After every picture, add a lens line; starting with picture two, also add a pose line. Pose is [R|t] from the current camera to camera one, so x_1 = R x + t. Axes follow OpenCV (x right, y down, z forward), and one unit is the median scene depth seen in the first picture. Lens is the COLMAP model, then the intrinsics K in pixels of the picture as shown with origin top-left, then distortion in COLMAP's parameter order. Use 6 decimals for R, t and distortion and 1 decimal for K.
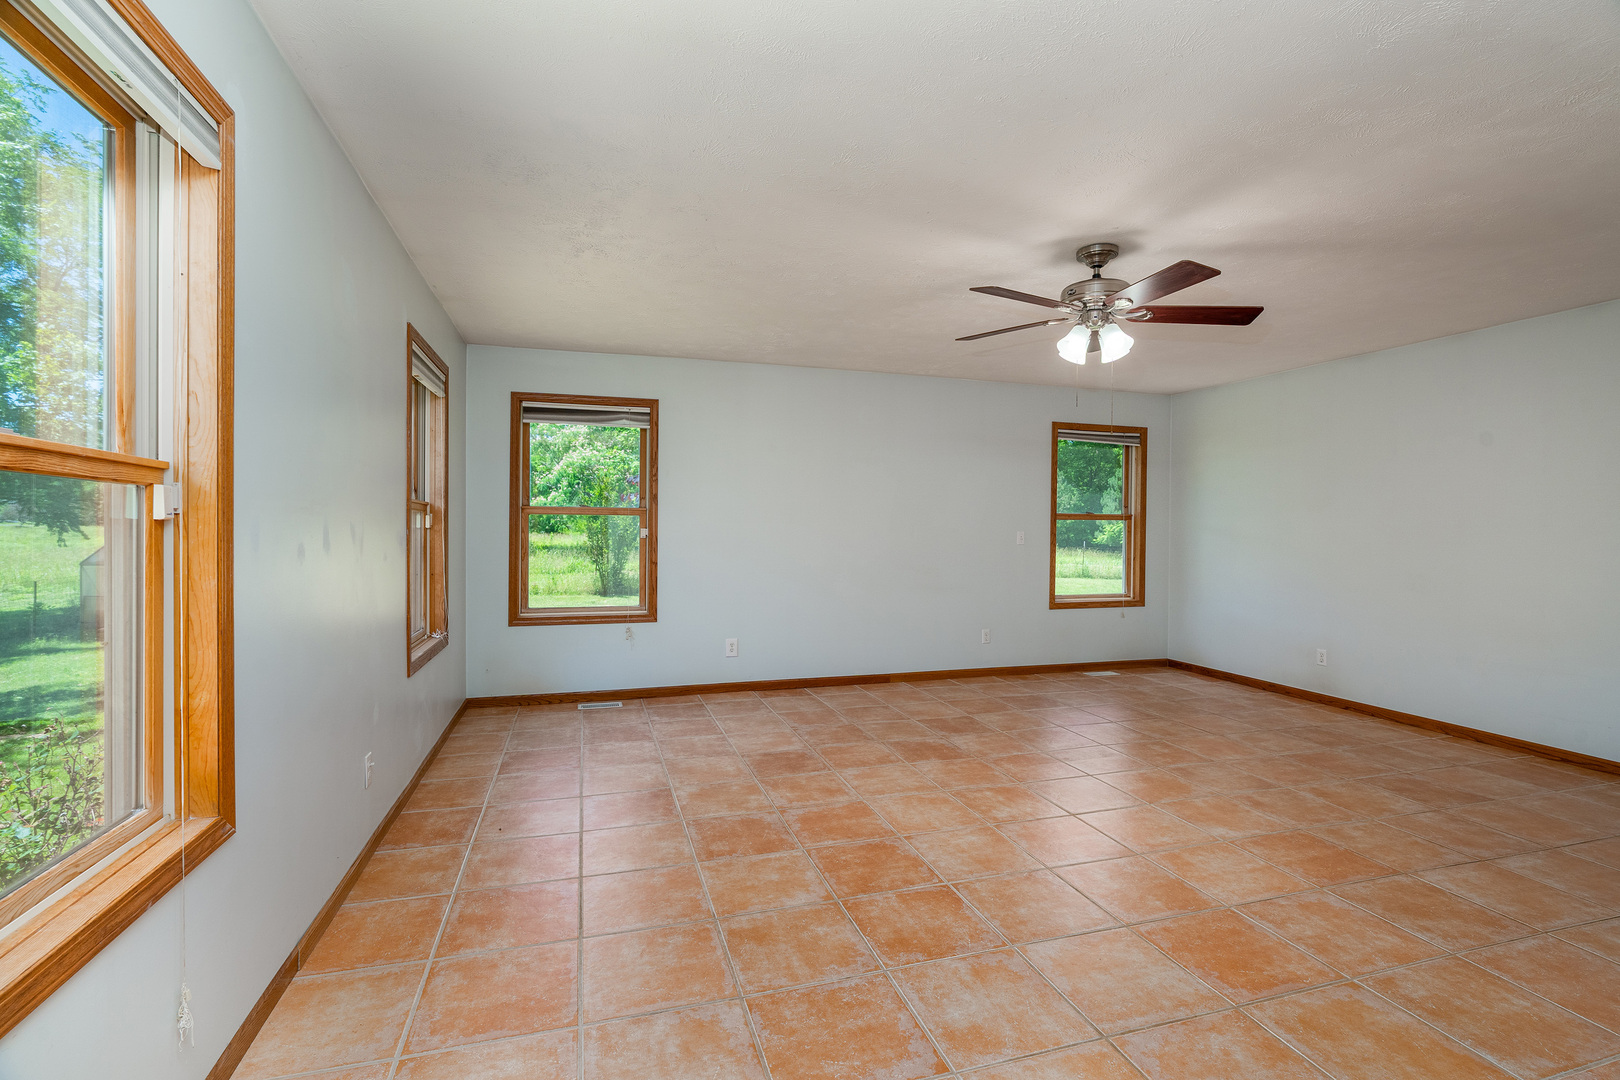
lens RADIAL K [[722.9, 0, 810.0], [0, 722.9, 540.0], [0, 0, 1]] dist [0.000744, 0.000365]
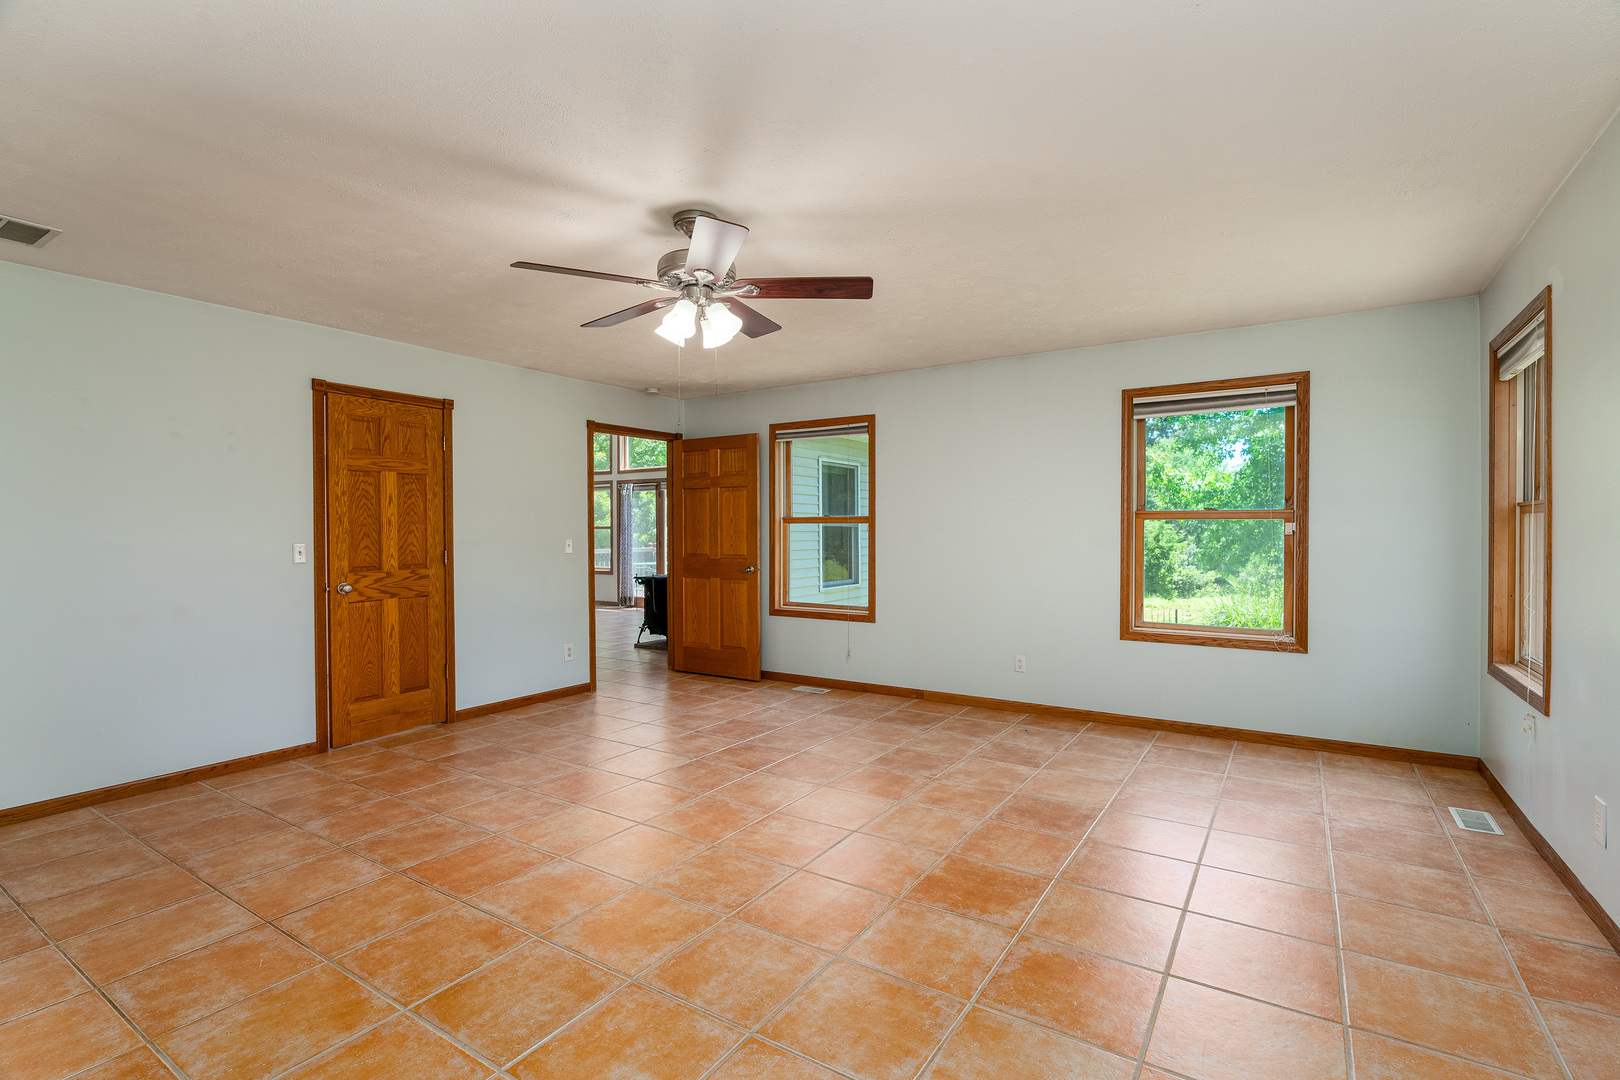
lens RADIAL K [[750.8, 0, 797.2], [0, 750.8, 532.4], [0, 0, 1]] dist [-0.000736, 0.000078]
pose [[-0.774048, -0.005037, -0.633107, 0.848227], [-0.012361, 0.999898, 0.007158, -0.016092], [0.633007, 0.013367, -0.774031, 1.727006]]
